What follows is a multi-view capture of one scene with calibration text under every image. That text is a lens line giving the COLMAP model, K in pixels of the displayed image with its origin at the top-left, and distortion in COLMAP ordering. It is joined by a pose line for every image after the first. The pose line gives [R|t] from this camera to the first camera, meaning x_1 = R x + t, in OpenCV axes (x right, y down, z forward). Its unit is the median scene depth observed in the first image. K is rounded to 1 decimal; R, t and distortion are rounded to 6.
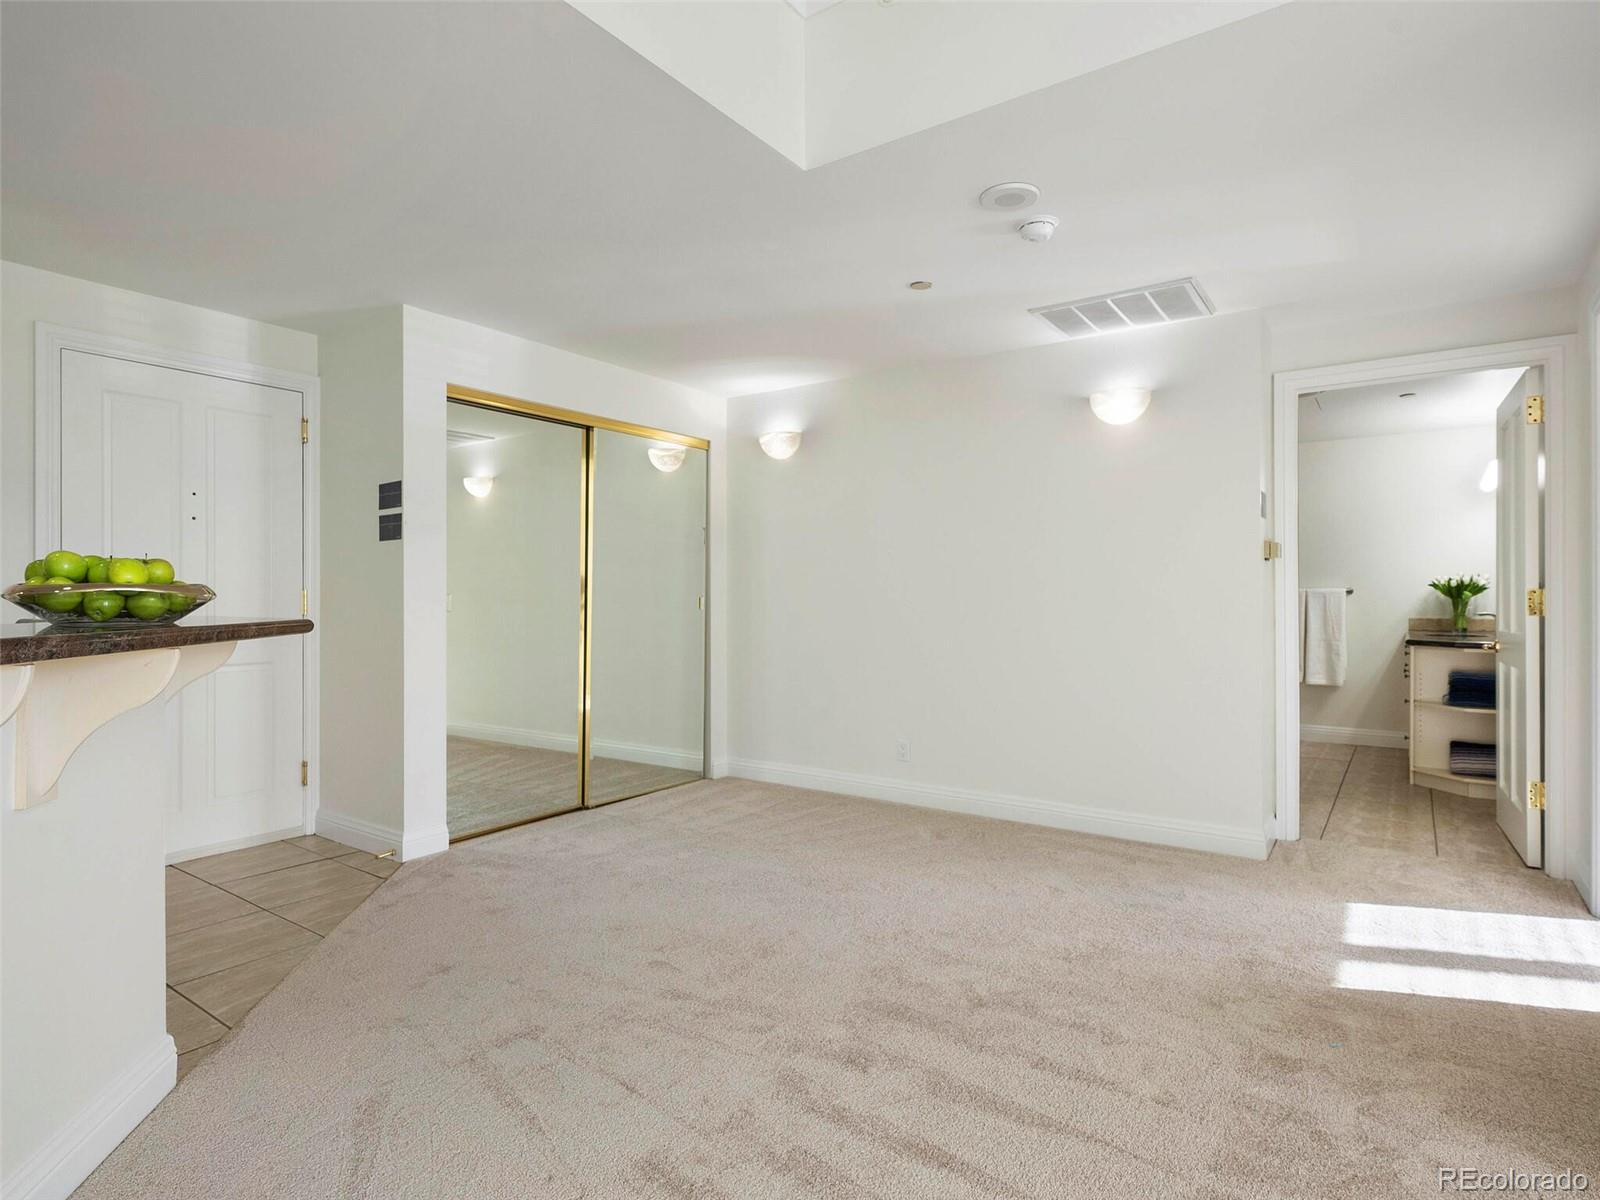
lens RADIAL K [[874.7, 0, 800.0], [0, 874.7, 600.0], [0, 0, 1]] dist [0.002769, 0.000160]
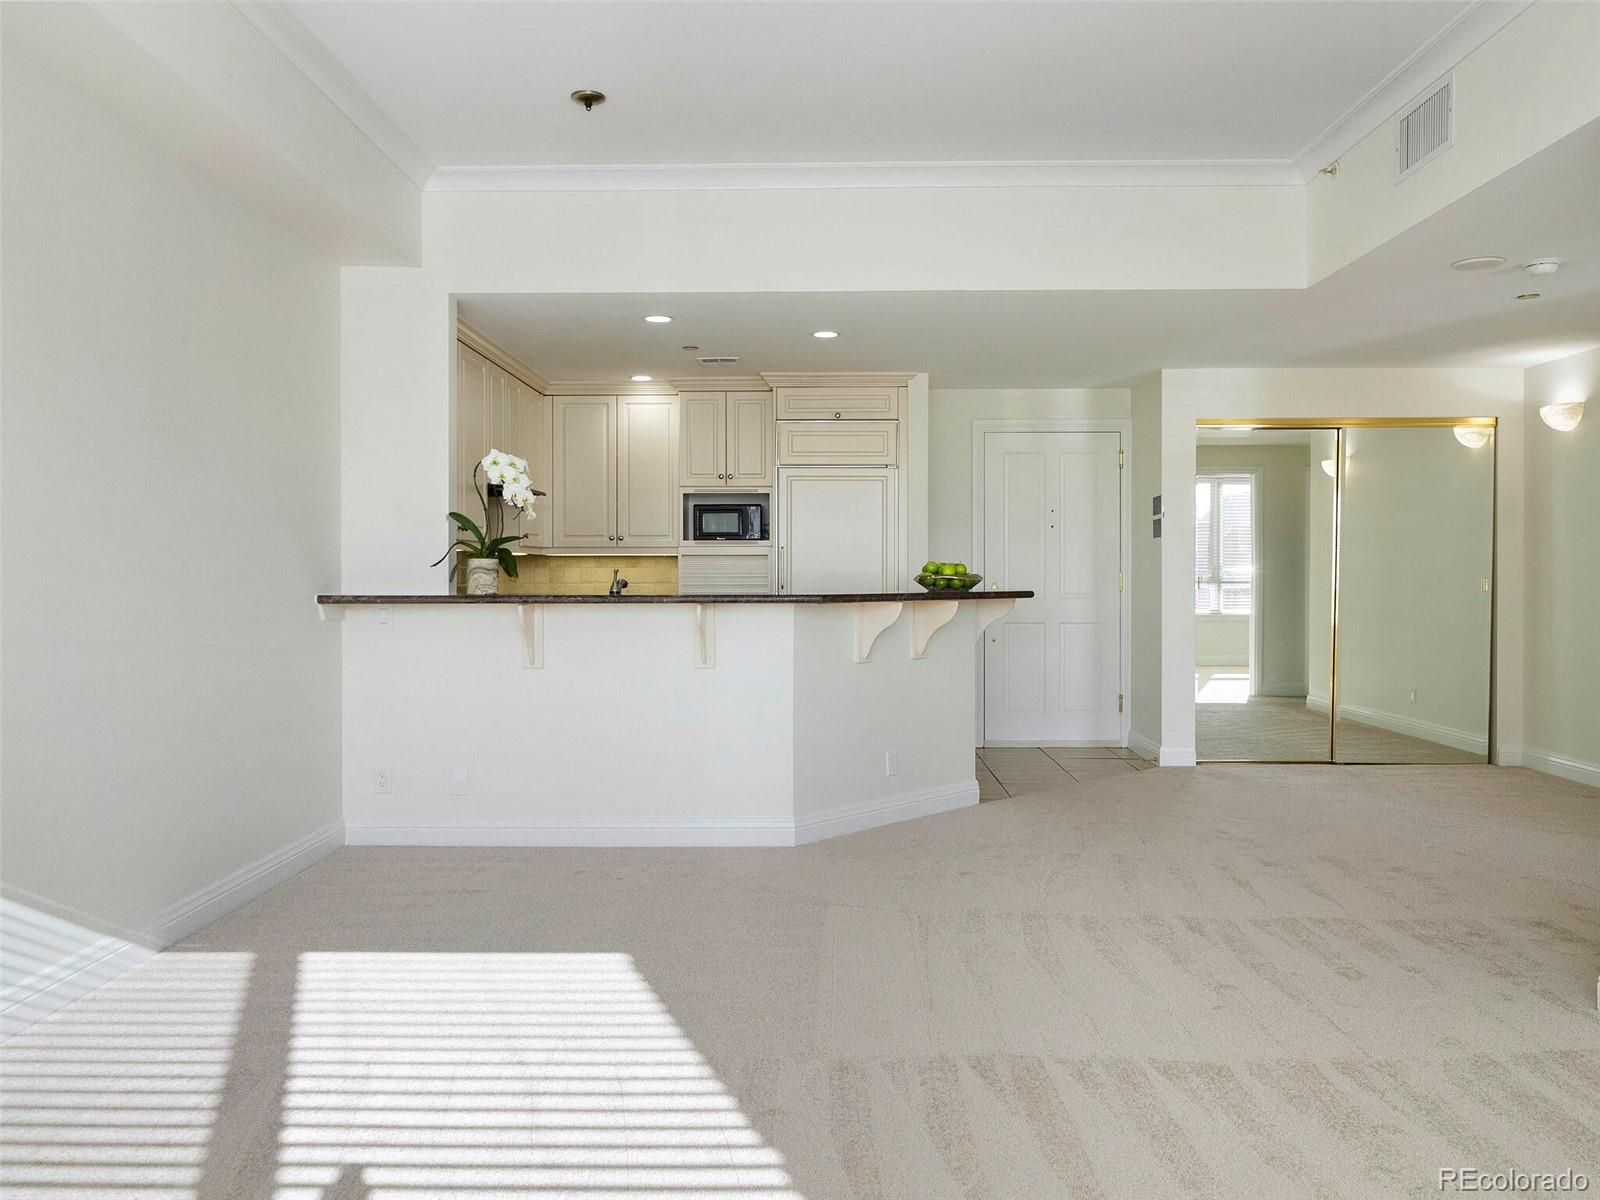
lens RADIAL K [[1304.8, 0, 802.4], [0, 1304.8, 595.4], [0, 0, 1]] dist [0.003902, 0.000590]
pose [[0.571324, 0.015250, -0.820583, 0.913600], [-0.002153, 0.999852, 0.017083, -0.009788], [0.820722, -0.007993, 0.571272, -0.653103]]
